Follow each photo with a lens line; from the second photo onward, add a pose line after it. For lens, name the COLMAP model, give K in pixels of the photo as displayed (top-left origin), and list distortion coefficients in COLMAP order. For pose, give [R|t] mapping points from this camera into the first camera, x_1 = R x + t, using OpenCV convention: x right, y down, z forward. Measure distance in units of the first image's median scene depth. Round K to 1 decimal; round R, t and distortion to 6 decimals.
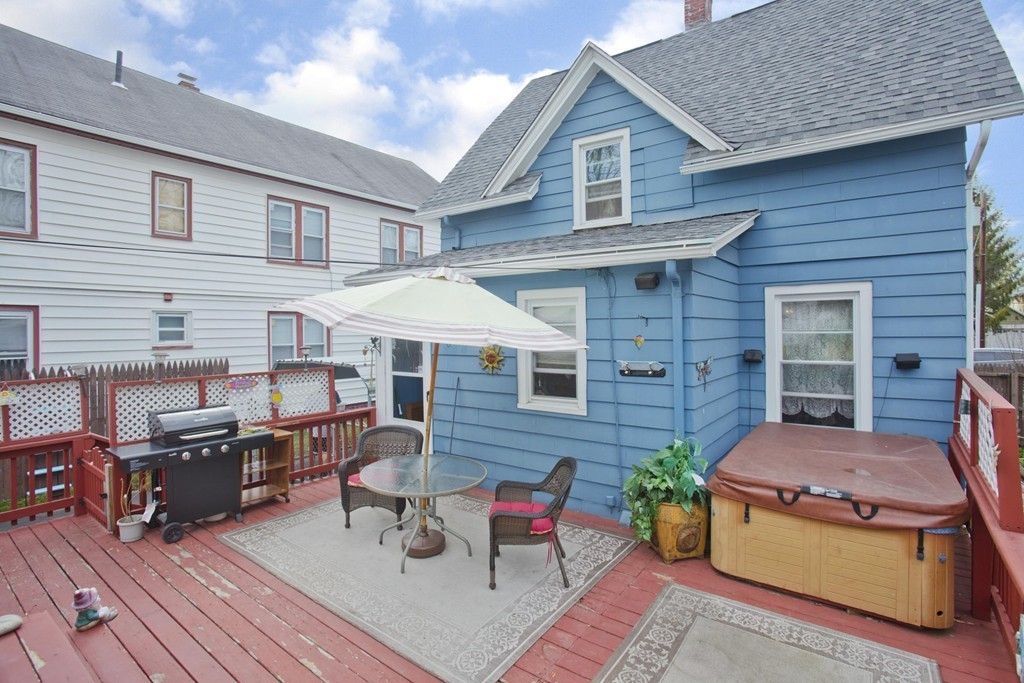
lens RADIAL K [[497.4, 0, 512.2], [0, 497.4, 333.0], [0, 0, 1]] dist [-0.079210, 0.036368]
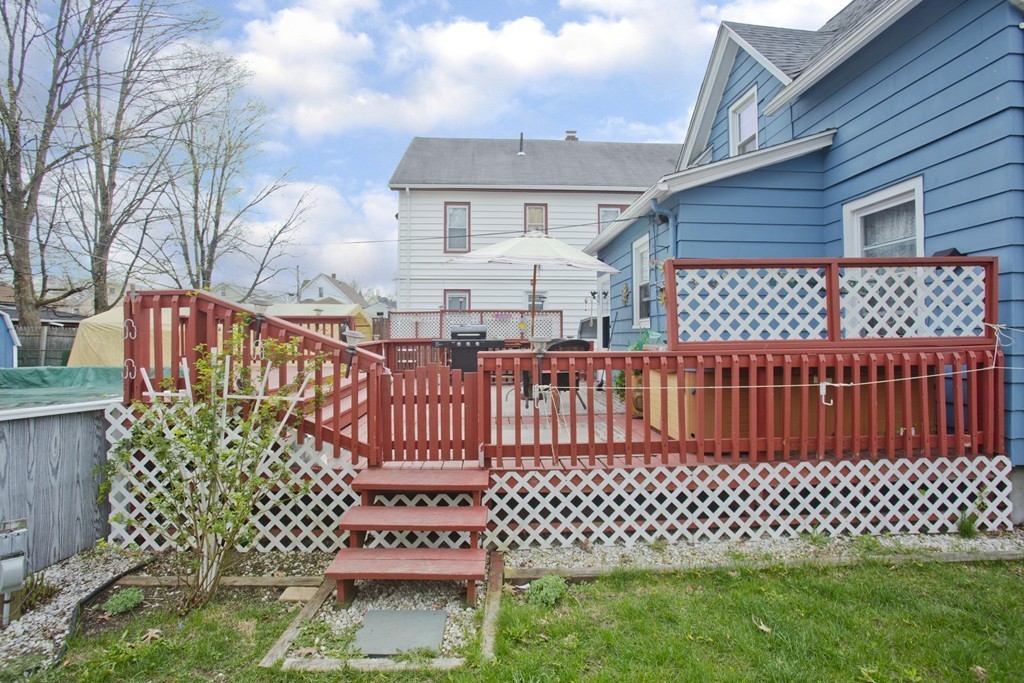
lens RADIAL K [[497.4, 0, 512.2], [0, 497.4, 333.0], [0, 0, 1]] dist [-0.079210, 0.036368]
pose [[0.634362, 0.005758, -0.773015, 0.910755], [-0.018089, 0.999809, -0.007397, 0.191940], [0.772825, 0.018676, 0.634345, -0.113840]]
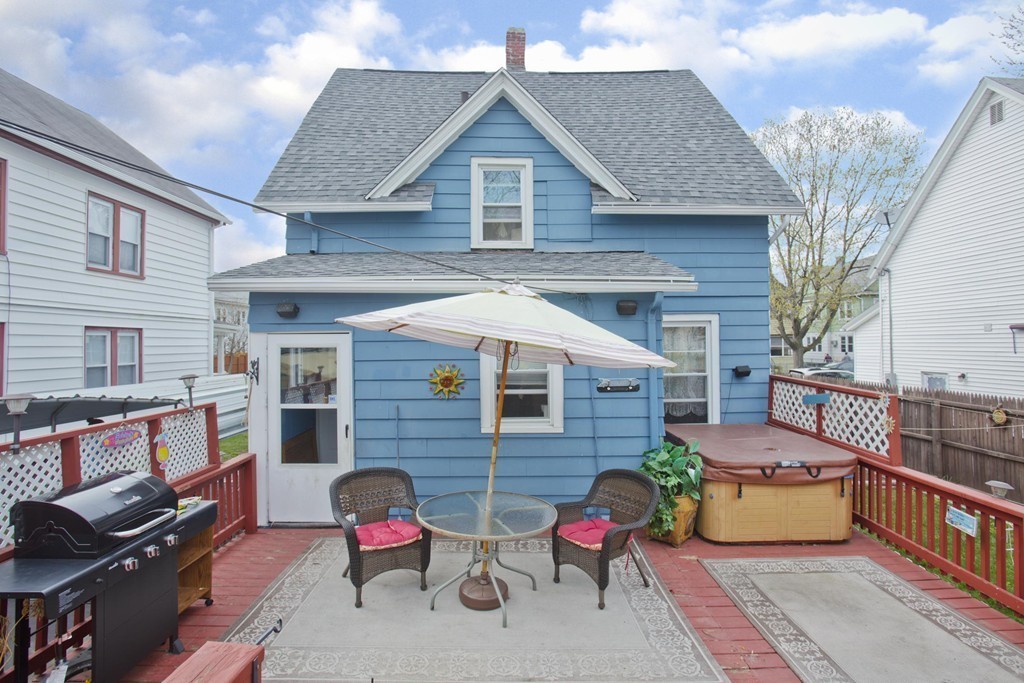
lens RADIAL K [[519.2, 0, 514.5], [0, 519.2, 335.9], [0, 0, 1]] dist [-0.081972, 0.045872]
pose [[0.797190, 0.012563, 0.603598, -0.576648], [0.004836, 0.999619, -0.027192, -0.007688], [-0.603709, 0.024596, 0.796825, 0.181071]]
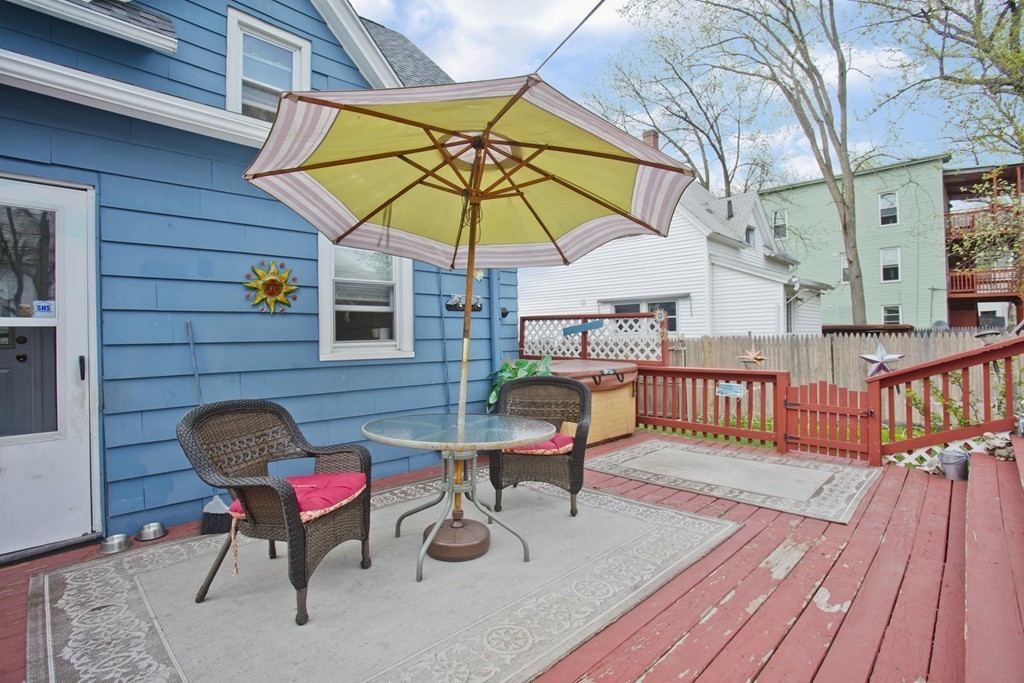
lens RADIAL K [[497.4, 0, 512.2], [0, 497.4, 333.0], [0, 0, 1]] dist [-0.079210, 0.036368]
pose [[0.140648, 0.015025, 0.989946, -0.674886], [0.022295, 0.999583, -0.018339, 0.139846], [-0.989809, 0.024650, 0.140254, 0.683465]]
